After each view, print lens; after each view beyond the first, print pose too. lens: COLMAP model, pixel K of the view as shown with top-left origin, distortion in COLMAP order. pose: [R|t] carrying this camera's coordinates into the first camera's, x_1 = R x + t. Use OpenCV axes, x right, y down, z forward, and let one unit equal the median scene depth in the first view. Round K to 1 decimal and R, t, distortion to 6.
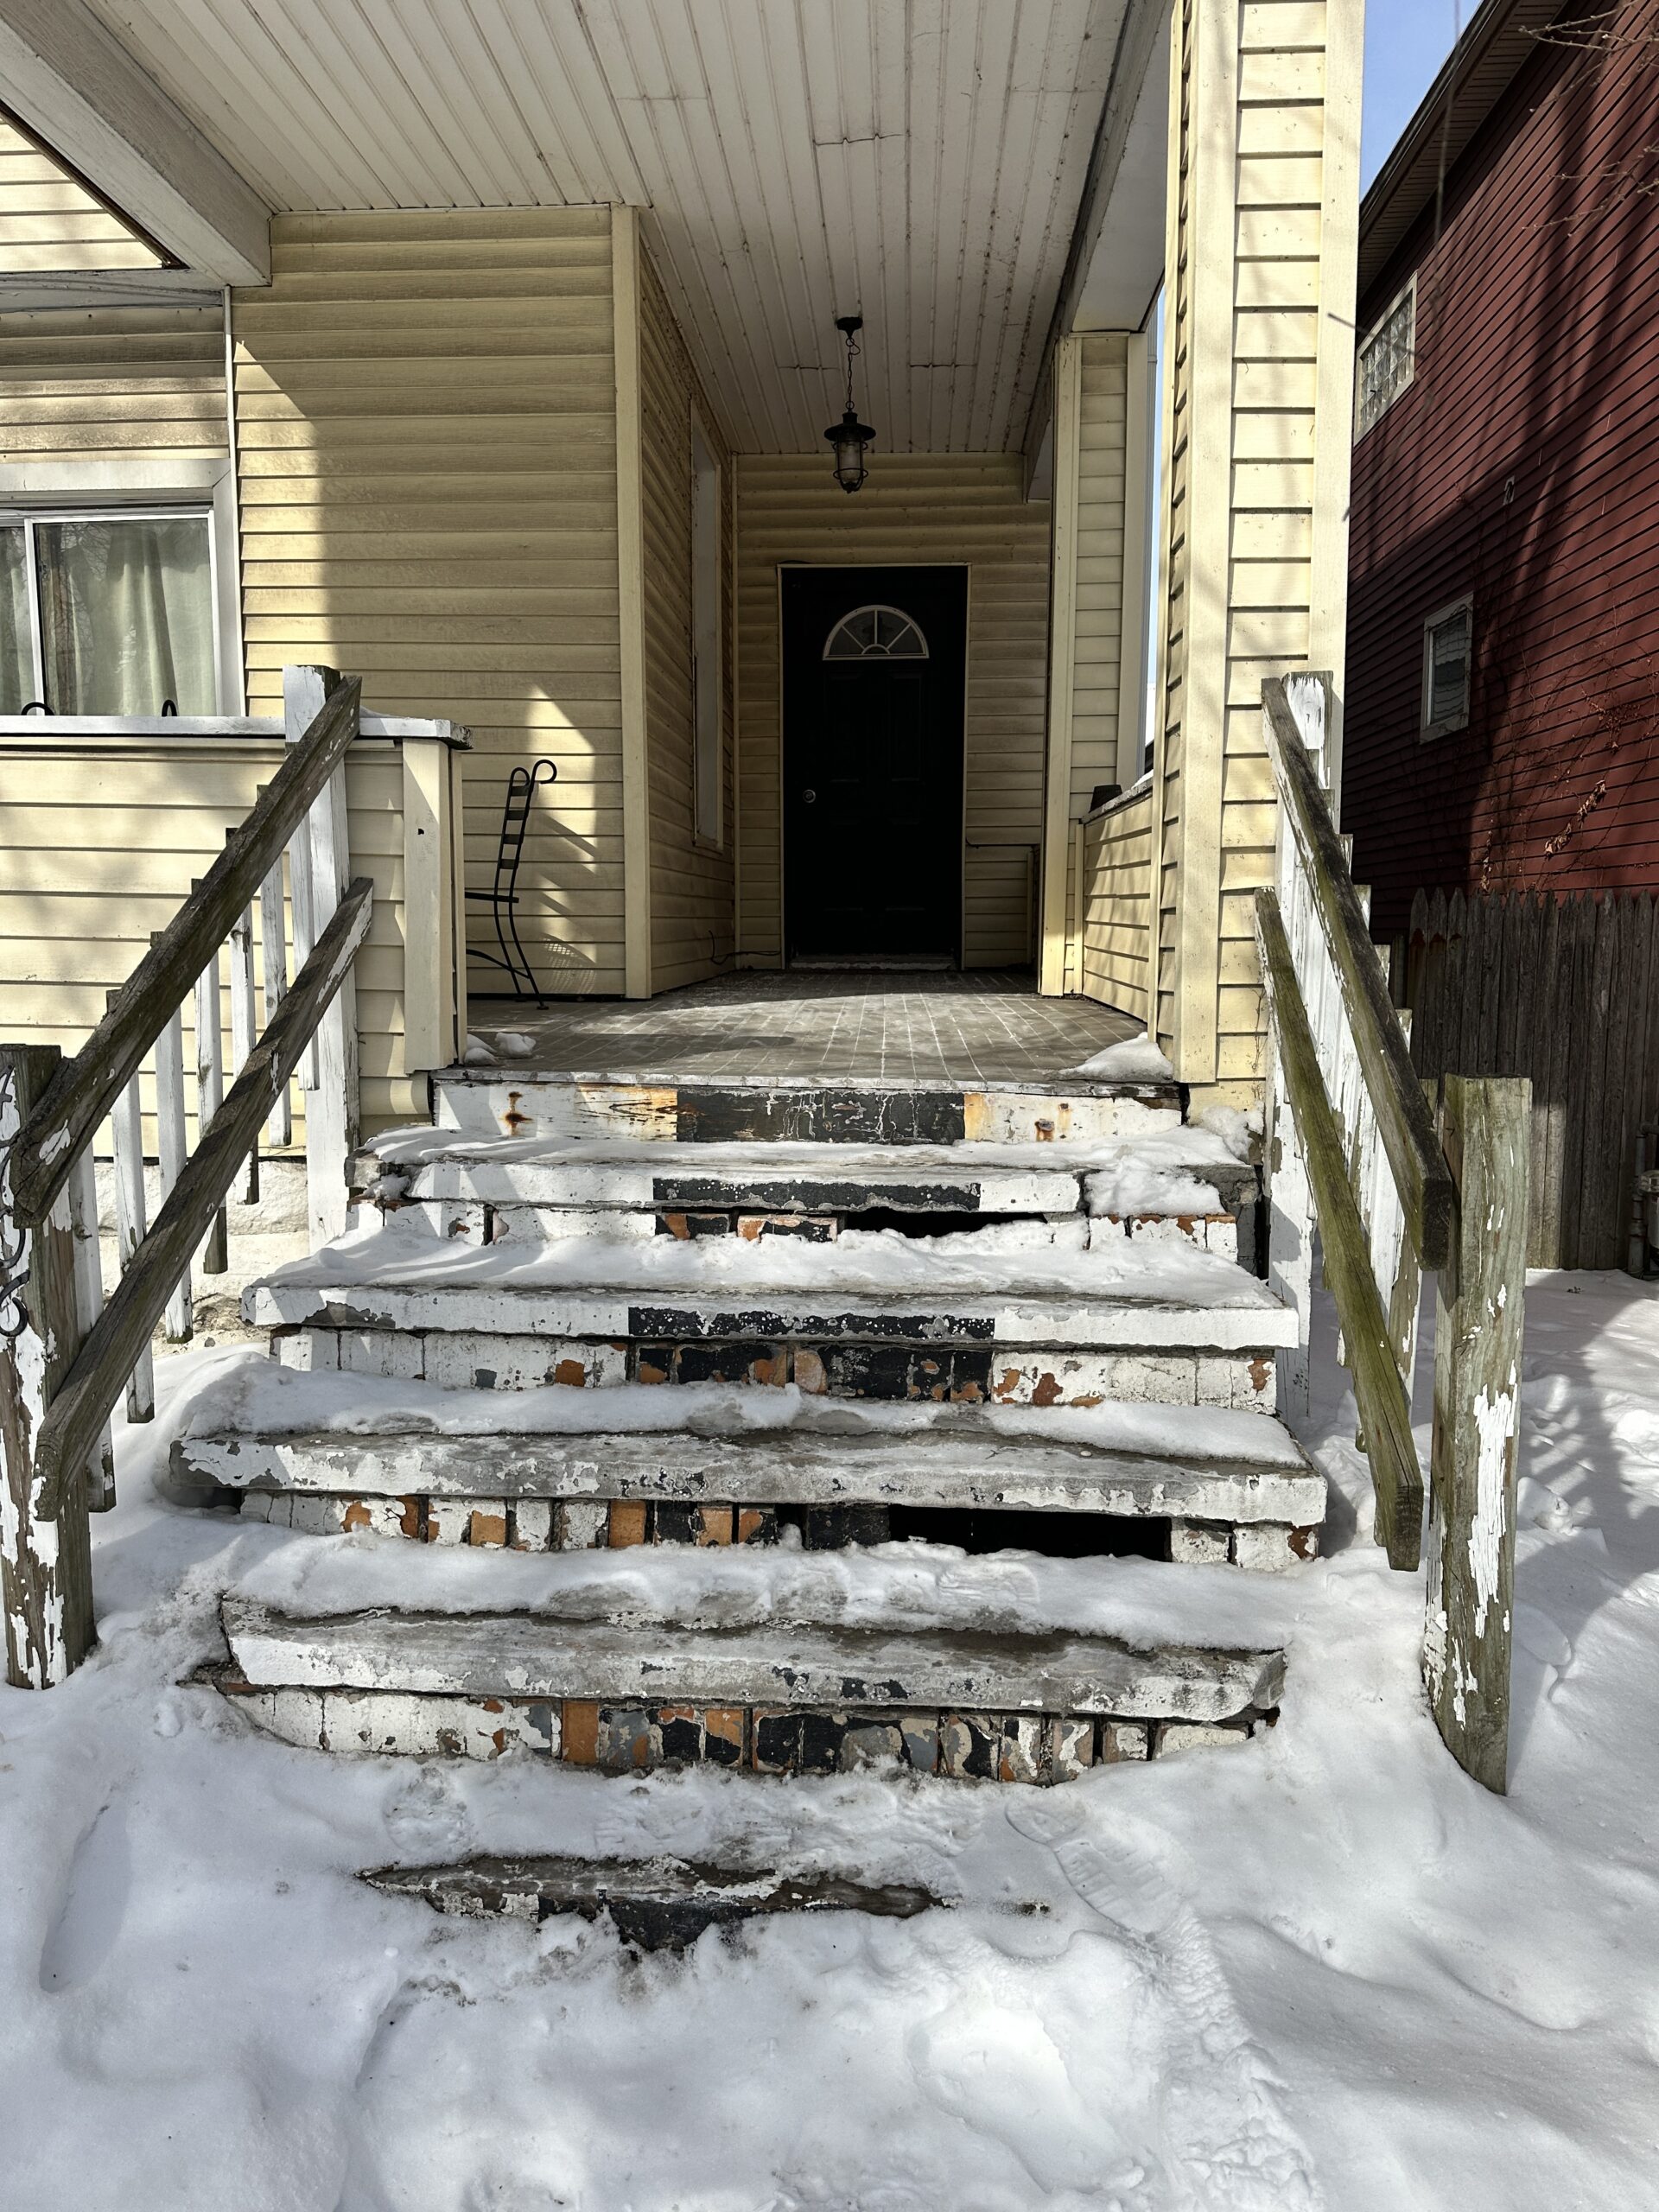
lens RADIAL K [[1572.1, 0, 829.5], [0, 1572.1, 1106.0], [0, 0, 1]] dist [0.156633, -0.286255]
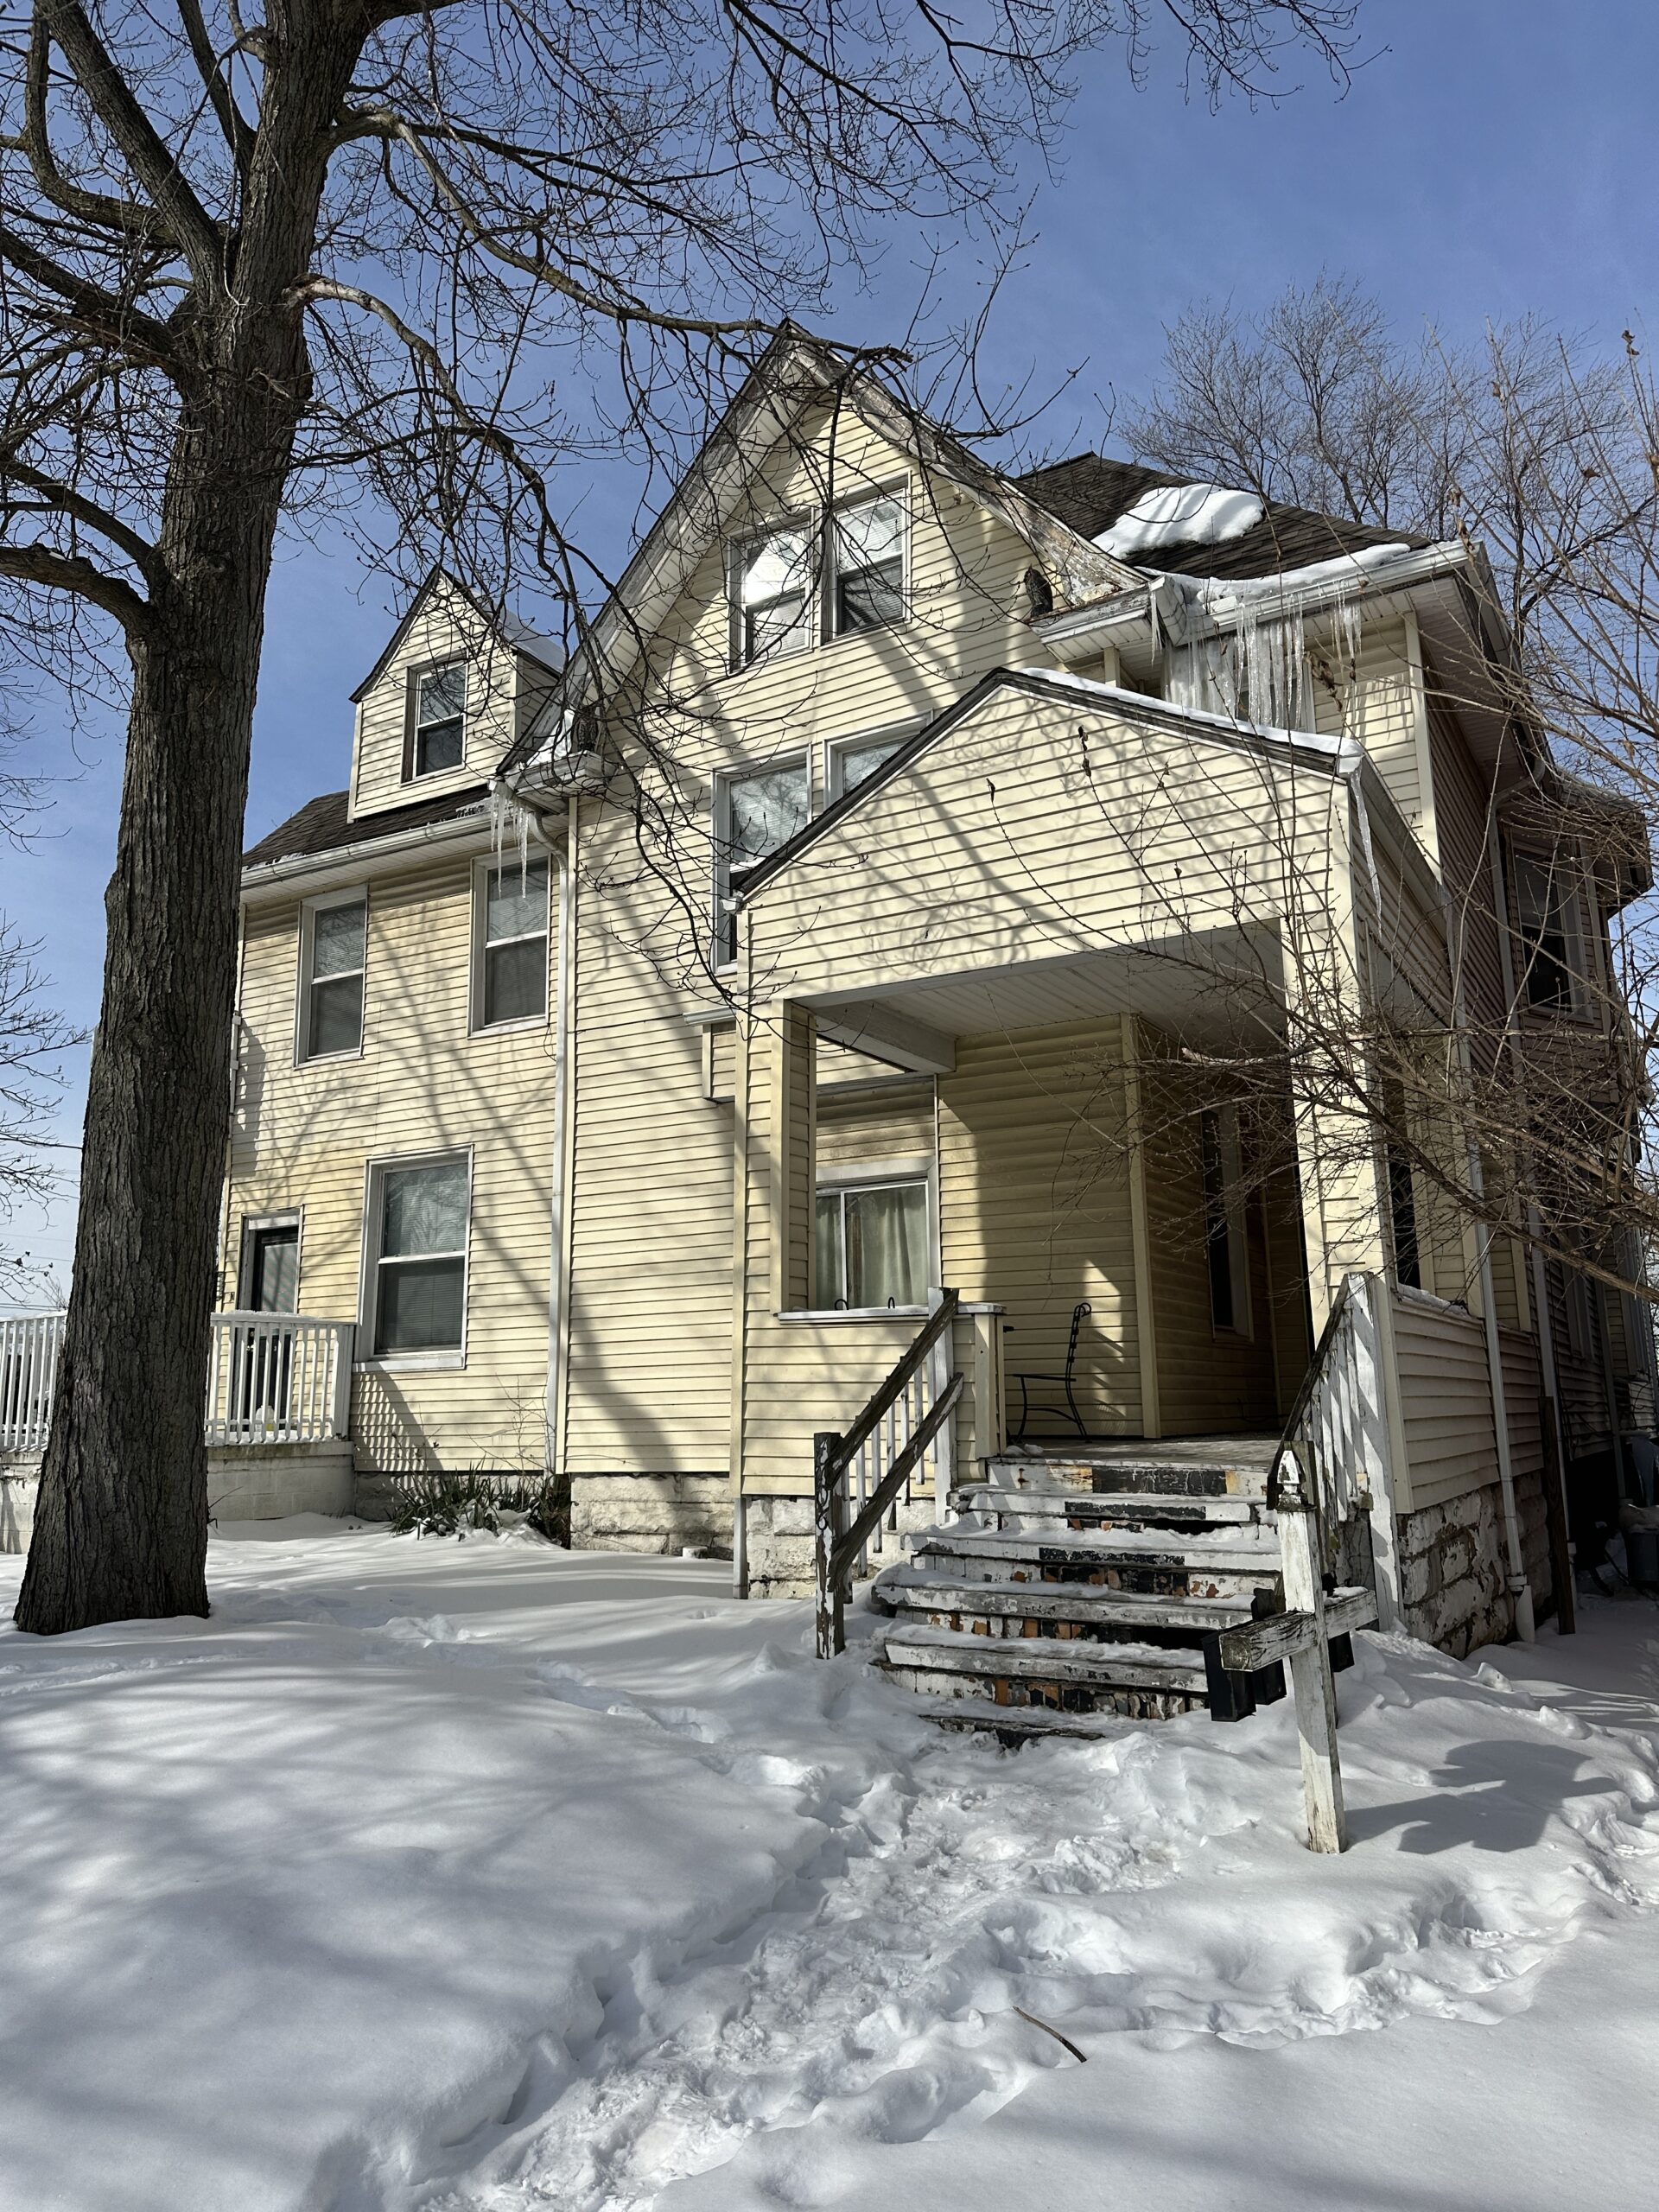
lens RADIAL K [[1572.1, 0, 829.5], [0, 1572.1, 1106.0], [0, 0, 1]] dist [0.156633, -0.286255]
pose [[0.892978, -0.097783, -0.439351, 0.665132], [-0.035501, 0.957775, -0.285320, 0.168246], [0.448699, 0.270382, 0.851800, -1.307115]]
